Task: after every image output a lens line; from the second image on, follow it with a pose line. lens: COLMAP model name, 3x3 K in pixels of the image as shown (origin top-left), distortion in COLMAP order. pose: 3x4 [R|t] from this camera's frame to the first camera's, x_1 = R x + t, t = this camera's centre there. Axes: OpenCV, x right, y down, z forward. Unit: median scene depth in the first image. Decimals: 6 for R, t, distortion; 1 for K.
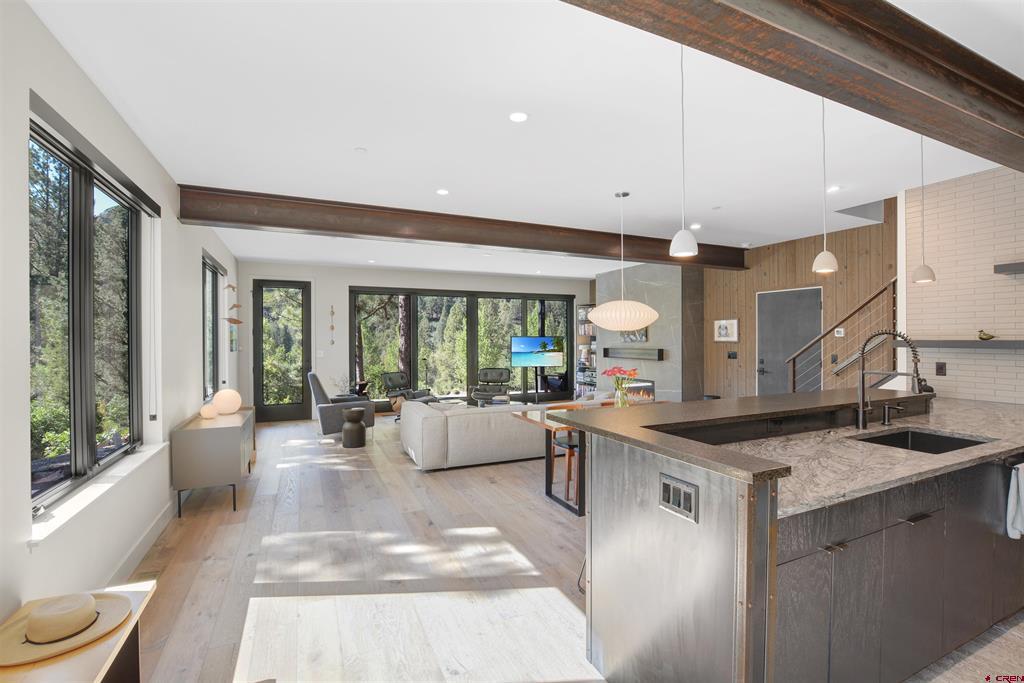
lens RADIAL K [[458.0, 0, 512.0], [0, 458.0, 341.5], [0, 0, 1]] dist [-0.002887, -0.000151]
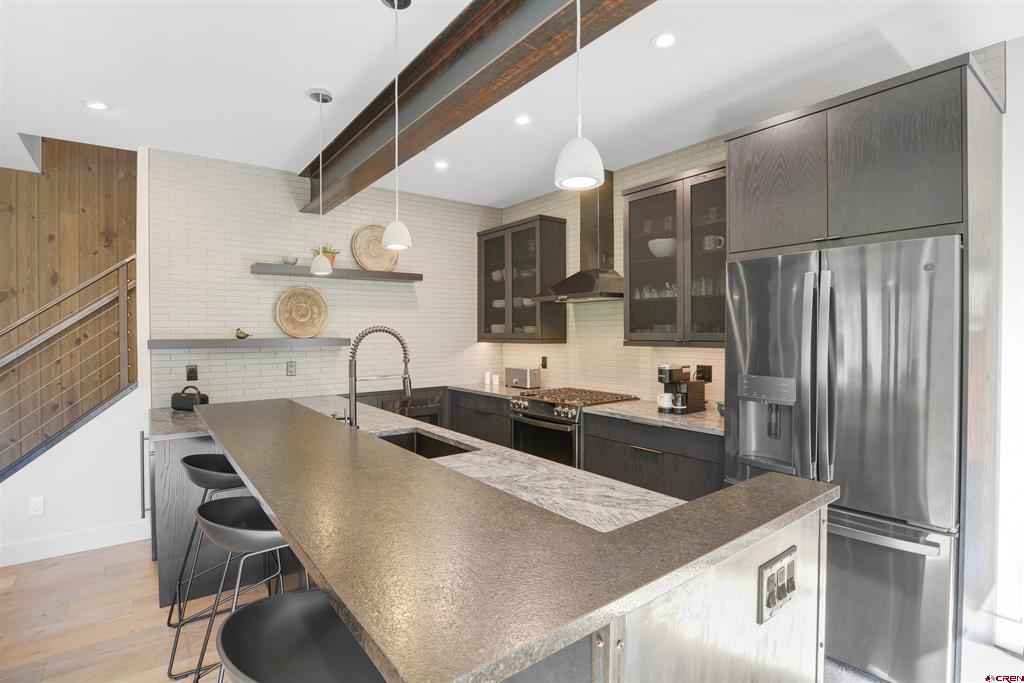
lens RADIAL K [[484.6, 0, 512.0], [0, 484.6, 341.5], [0, 0, 1]] dist [-0.000793, -0.000058]
pose [[-0.212992, -0.023286, 0.976776, -0.045268], [0.018374, 0.999444, 0.027833, -0.007160], [-0.976881, 0.023876, -0.212446, 0.314360]]
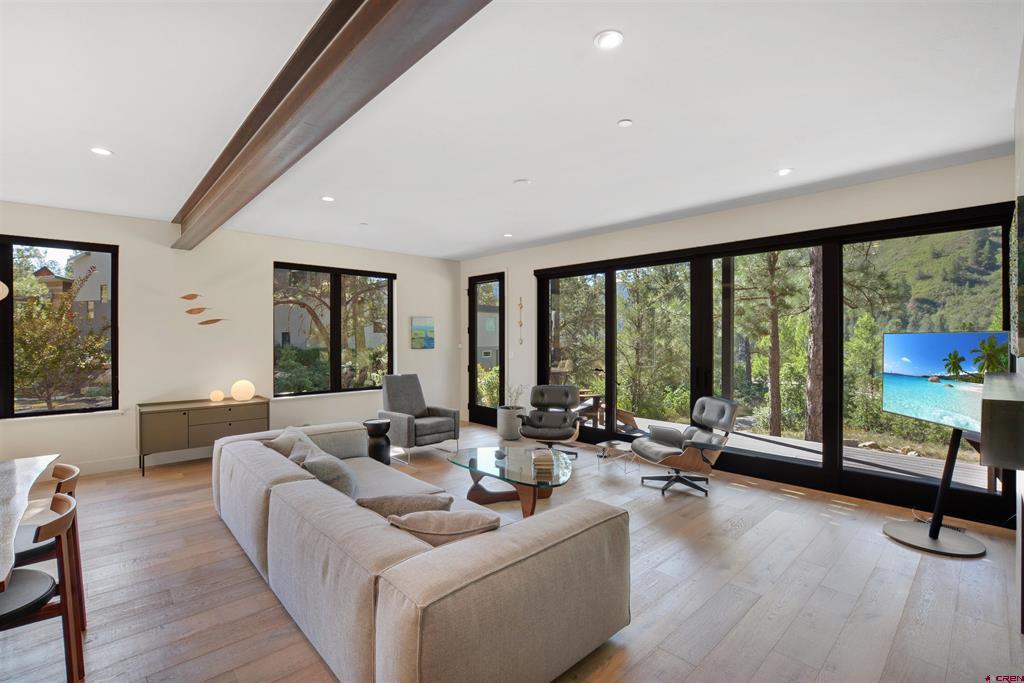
lens RADIAL K [[458.0, 0, 512.0], [0, 458.0, 341.5], [0, 0, 1]] dist [-0.002887, -0.000151]
pose [[0.328455, 0.011981, -0.944444, 0.379289], [-0.008557, 0.999916, 0.009708, -0.006092], [0.944481, 0.004893, 0.328530, 0.704306]]
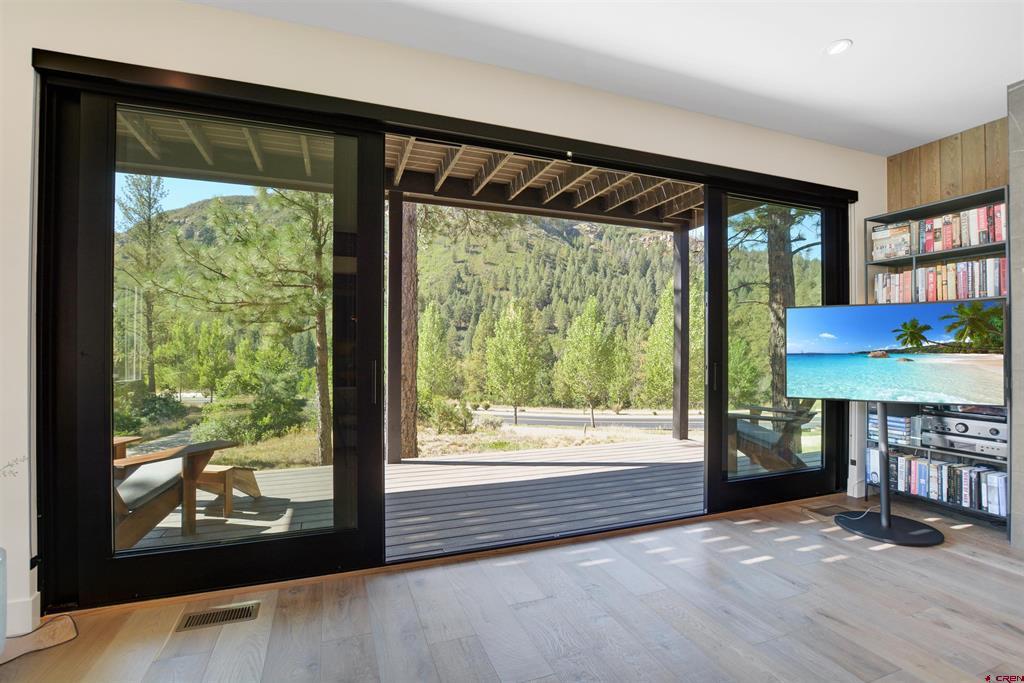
lens RADIAL K [[458.0, 0, 512.0], [0, 458.0, 341.5], [0, 0, 1]] dist [-0.002887, -0.000151]
pose [[0.998131, 0.006560, -0.060753, -0.127587], [-0.007904, 0.999729, -0.021898, 0.027158], [0.060593, 0.022338, 0.997913, 0.796205]]
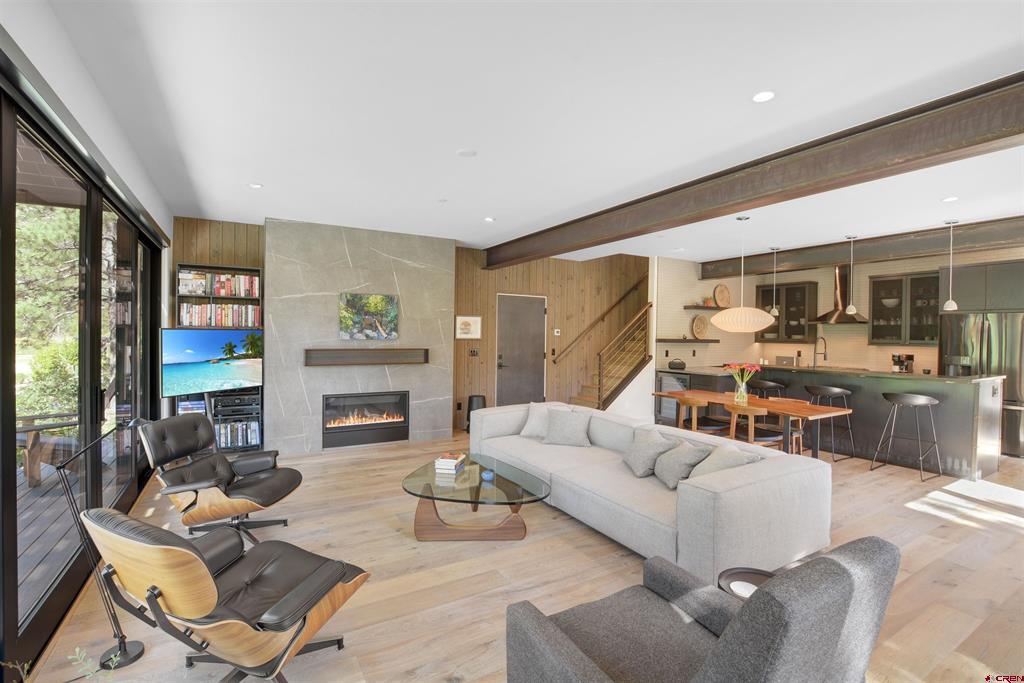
lens RADIAL K [[458.0, 0, 512.0], [0, 458.0, 341.5], [0, 0, 1]] dist [-0.002887, -0.000151]
pose [[-0.090760, -0.014203, 0.995772, -0.448240], [-0.003947, 0.999896, 0.013902, -0.006789], [-0.995865, -0.002668, -0.090807, 0.861624]]
